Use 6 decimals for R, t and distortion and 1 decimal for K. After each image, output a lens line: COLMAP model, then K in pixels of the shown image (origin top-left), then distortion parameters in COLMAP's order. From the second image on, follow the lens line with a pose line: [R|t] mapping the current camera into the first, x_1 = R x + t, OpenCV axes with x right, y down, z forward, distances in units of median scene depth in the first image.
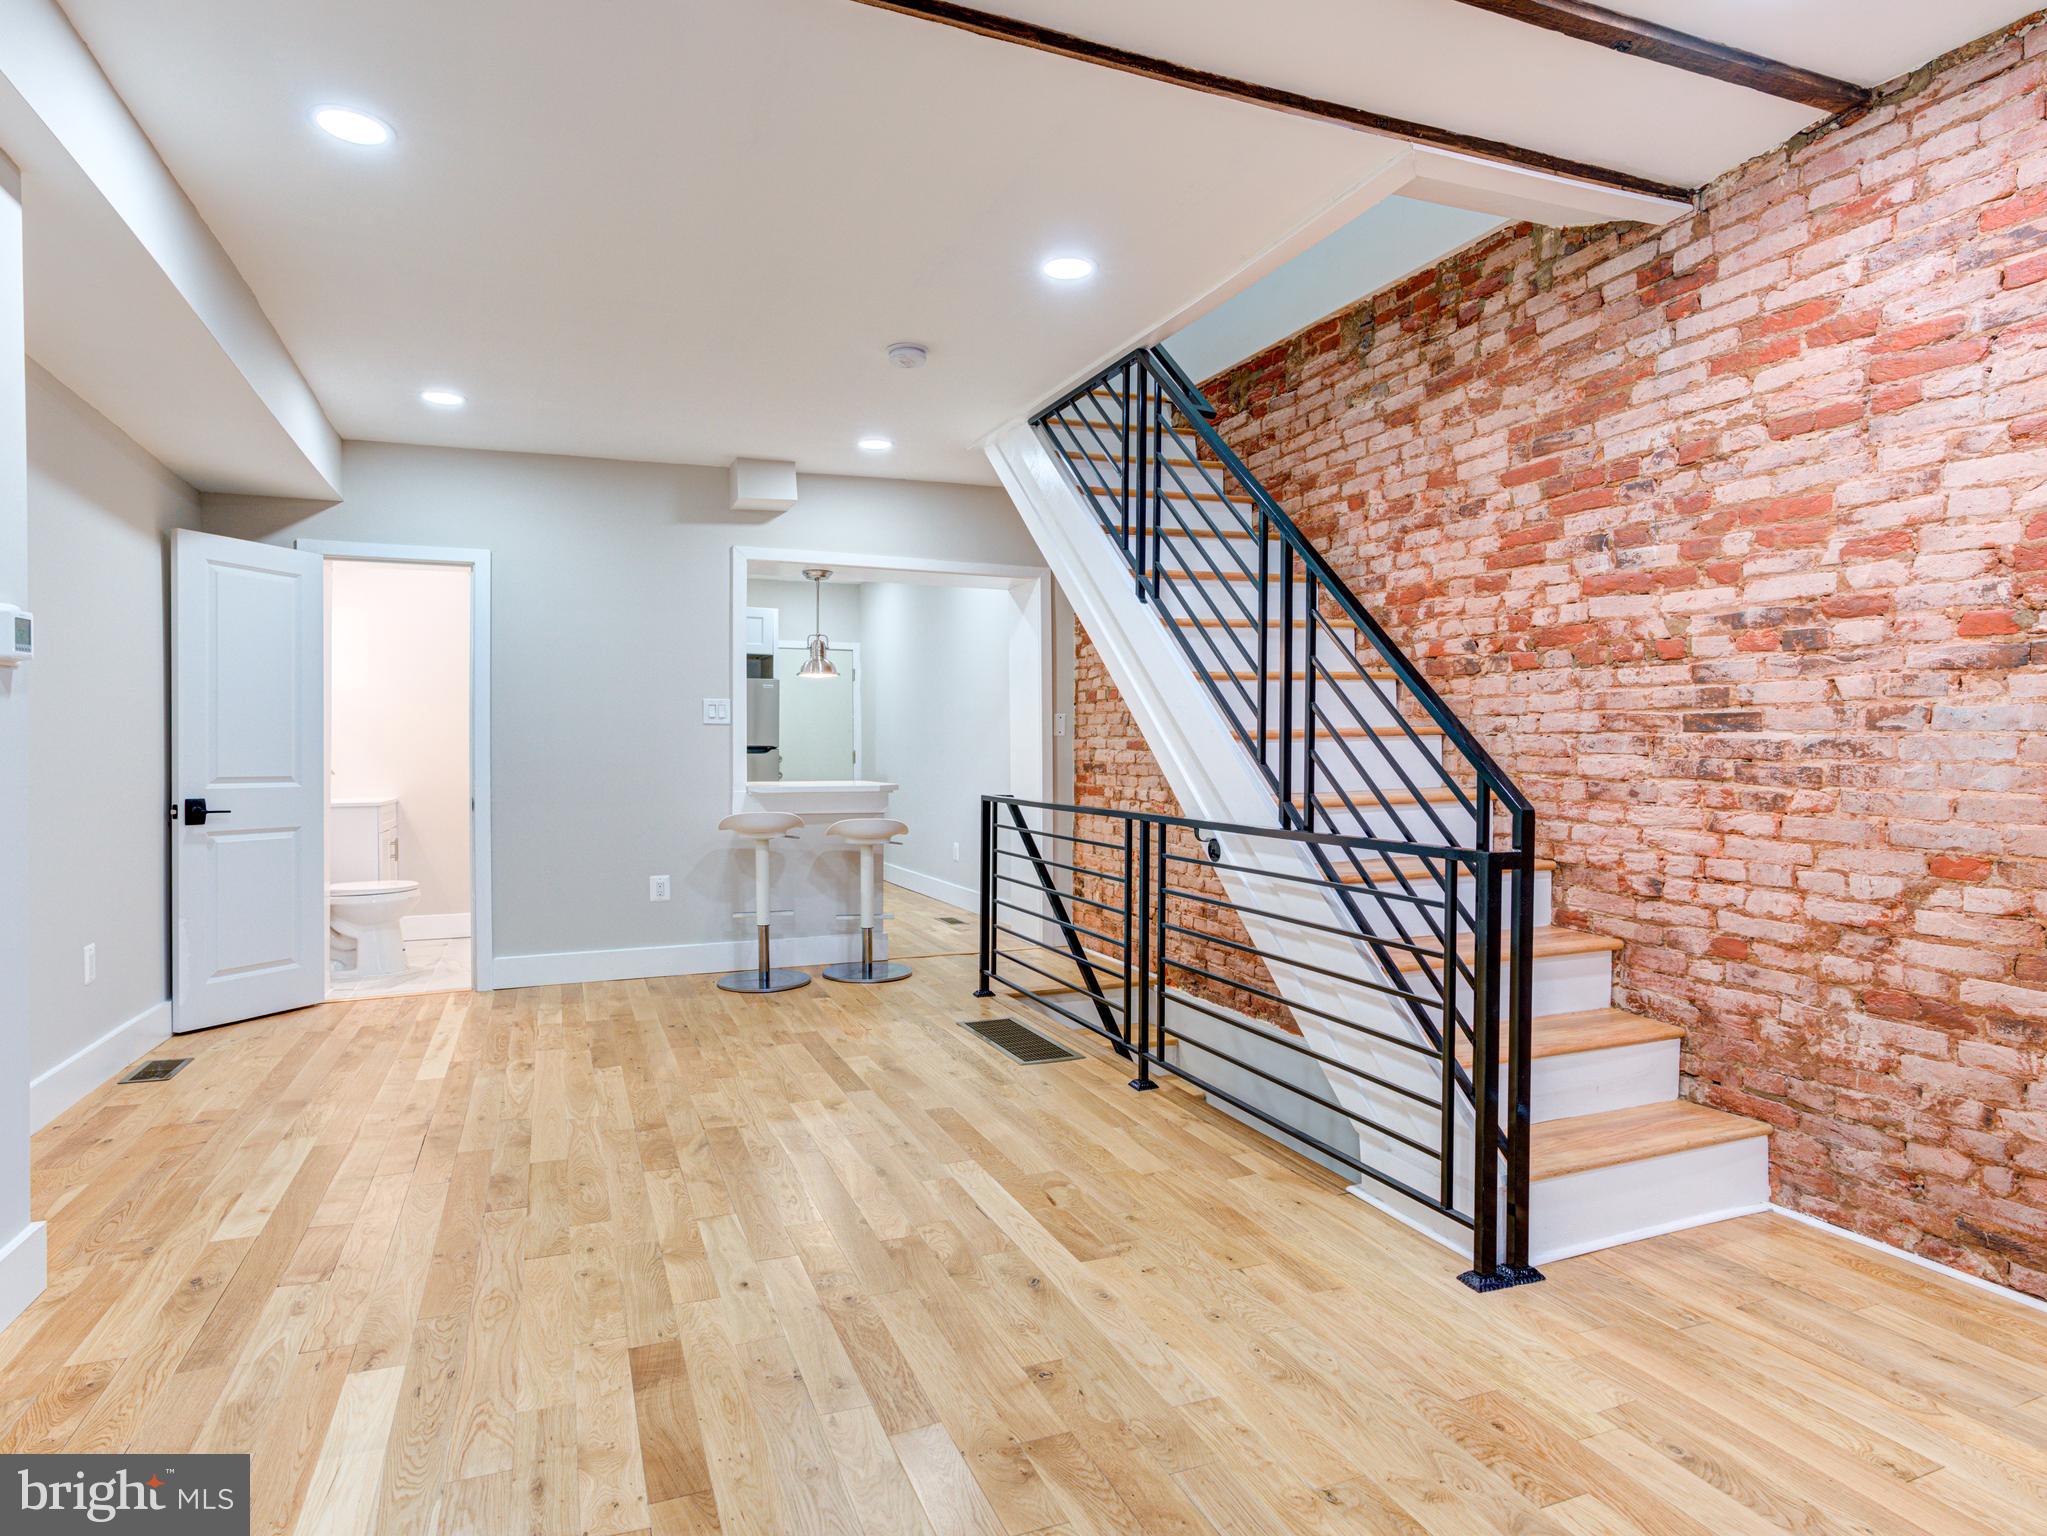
lens RADIAL K [[1112.7, 0, 1023.5], [0, 1112.7, 768.0], [0, 0, 1]] dist [-0.044282, 0.039605]
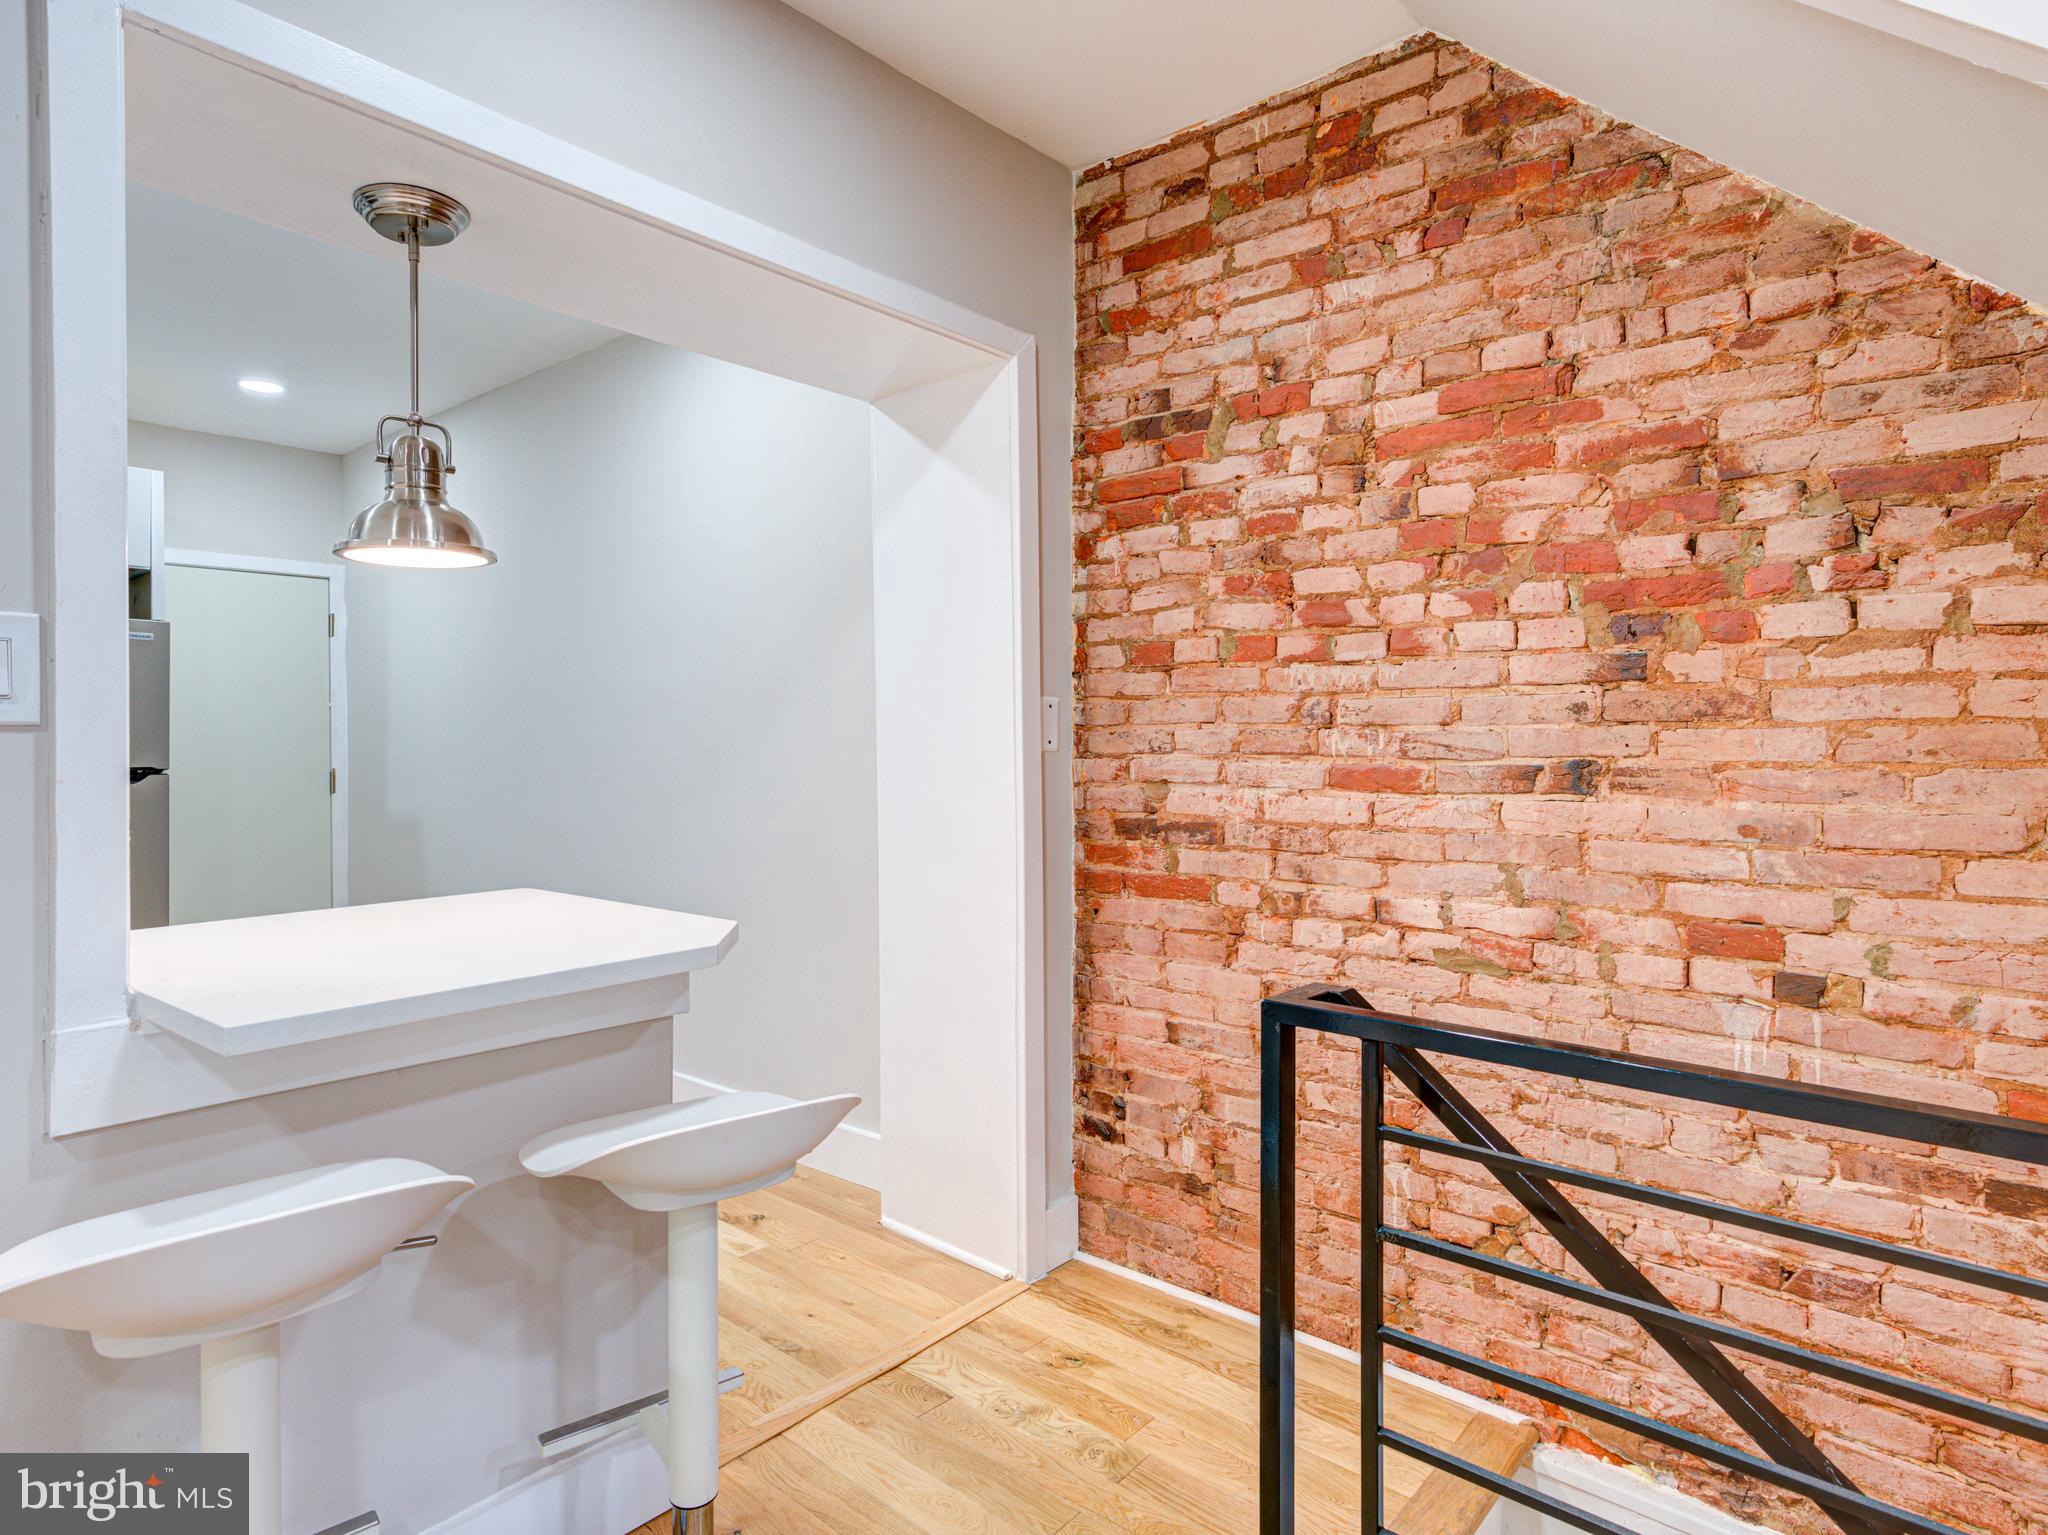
lens RADIAL K [[1183.3, 0, 1022.8], [0, 1183.3, 745.1], [0, 0, 1]] dist [-0.020481, 0.028628]
pose [[0.904744, -0.004633, 0.425930, -0.369425], [0.011293, 0.999850, -0.013113, -0.057418], [-0.425805, 0.016674, 0.904661, 1.384848]]
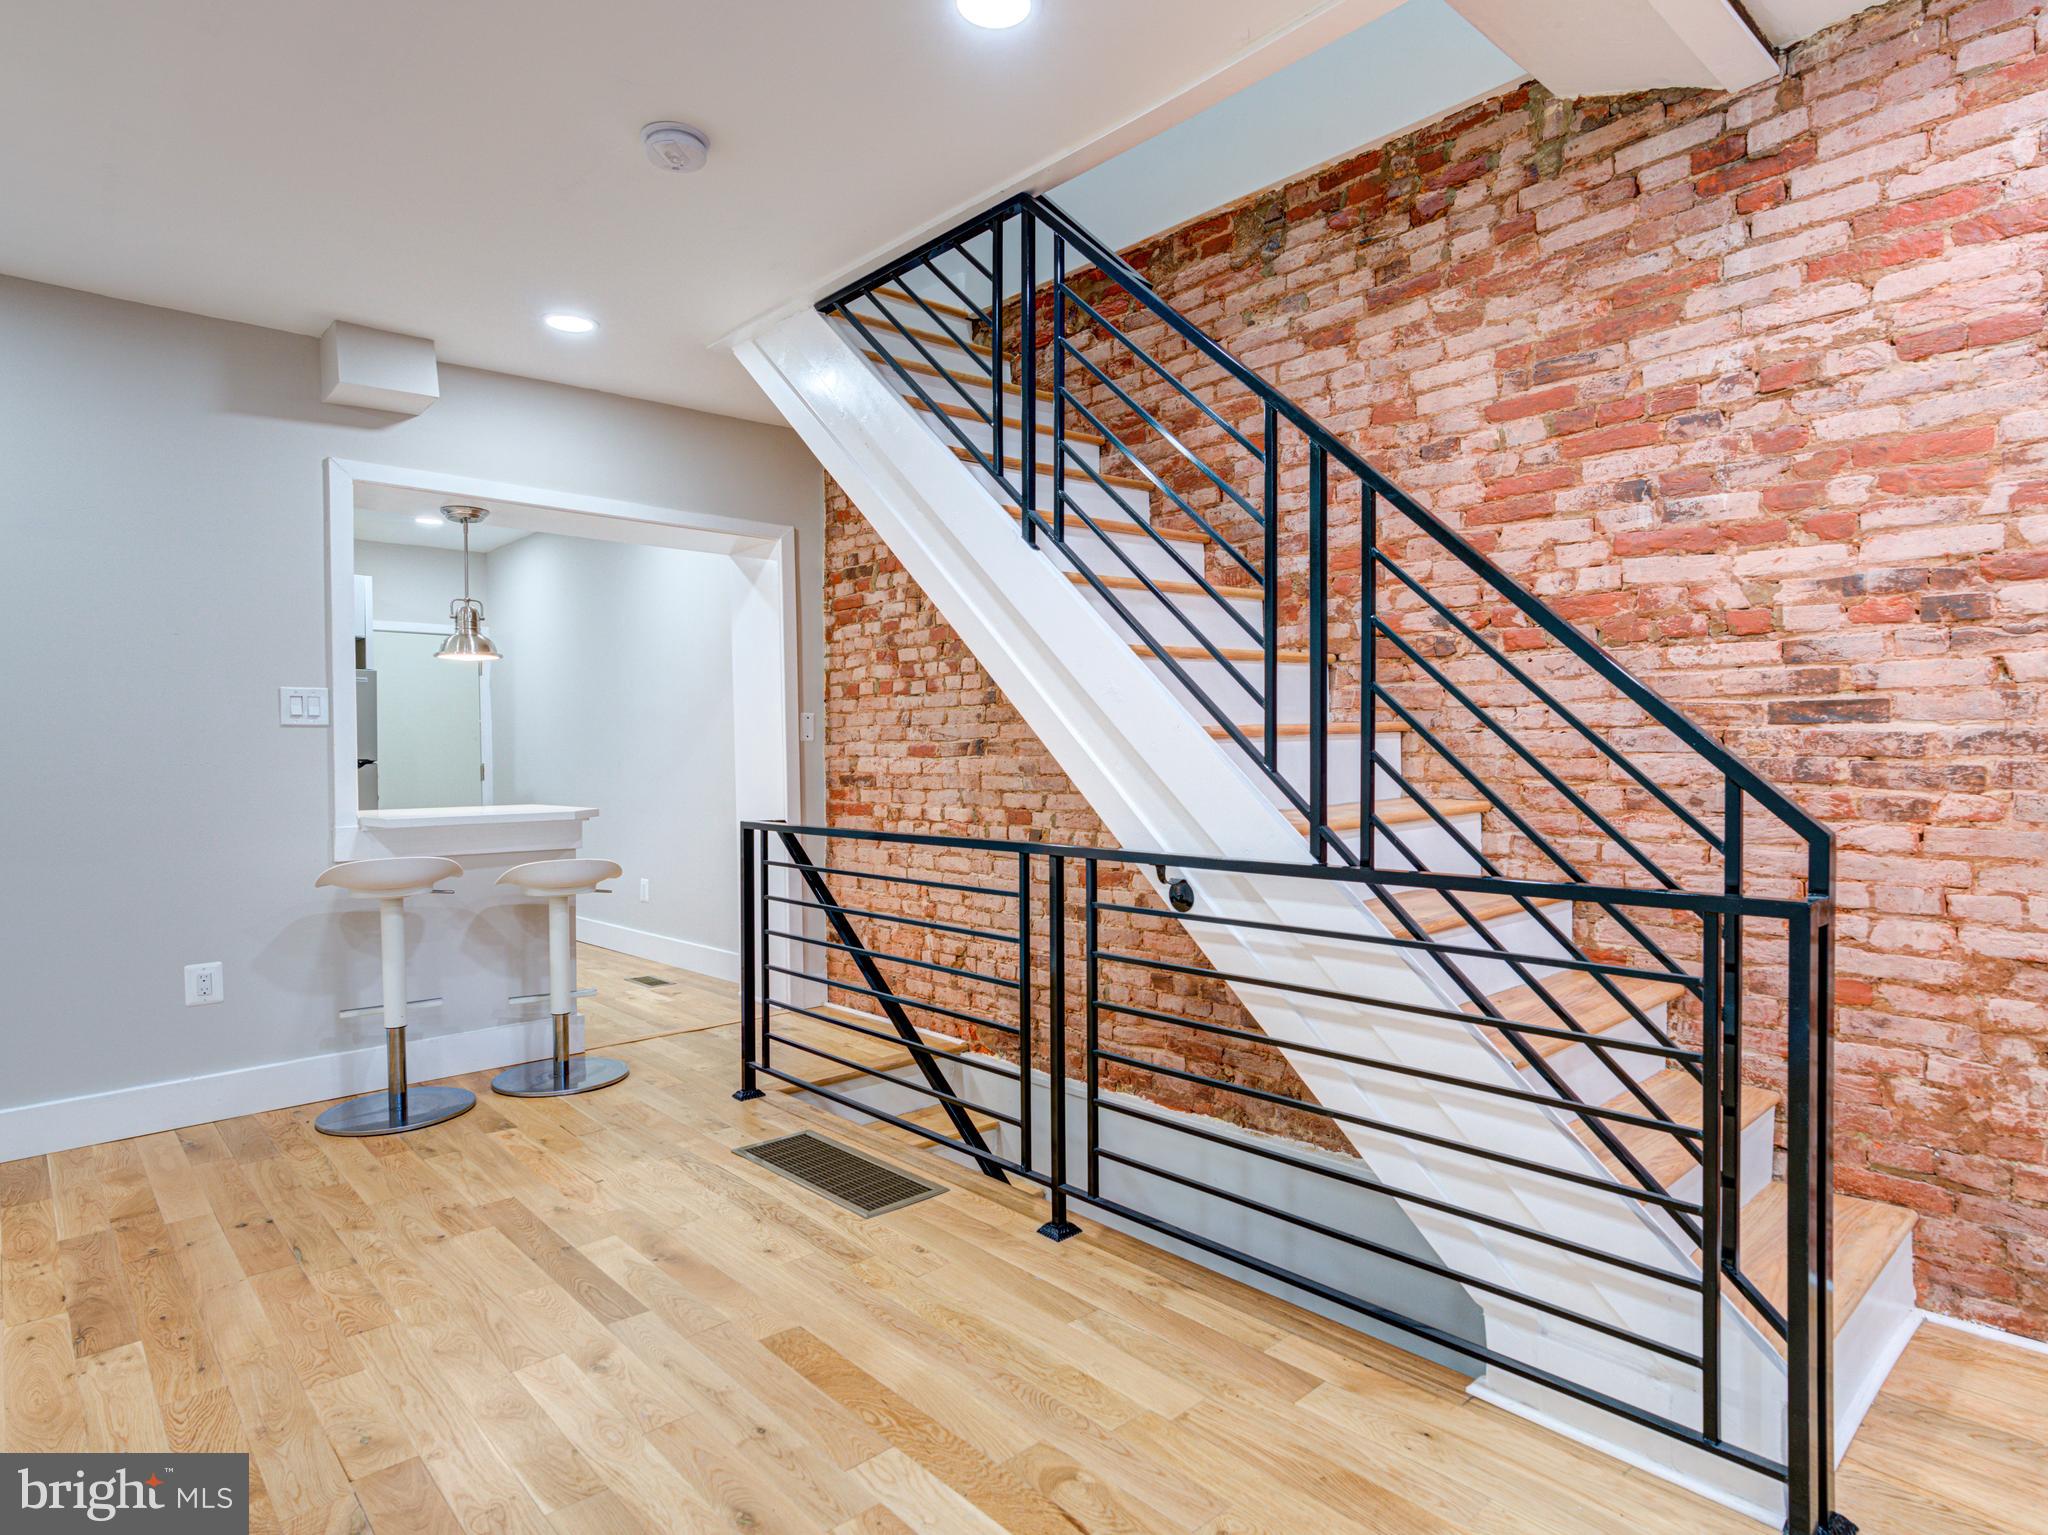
lens RADIAL K [[1134.4, 0, 1079.3], [0, 1134.4, 770.0], [0, 0, 1]] dist [-0.020642, 0.023466]
pose [[0.934203, -0.015352, 0.356412, -0.168768], [0.017458, 0.999844, -0.002693, -0.006014], [-0.356315, 0.008739, 0.934325, 0.408942]]
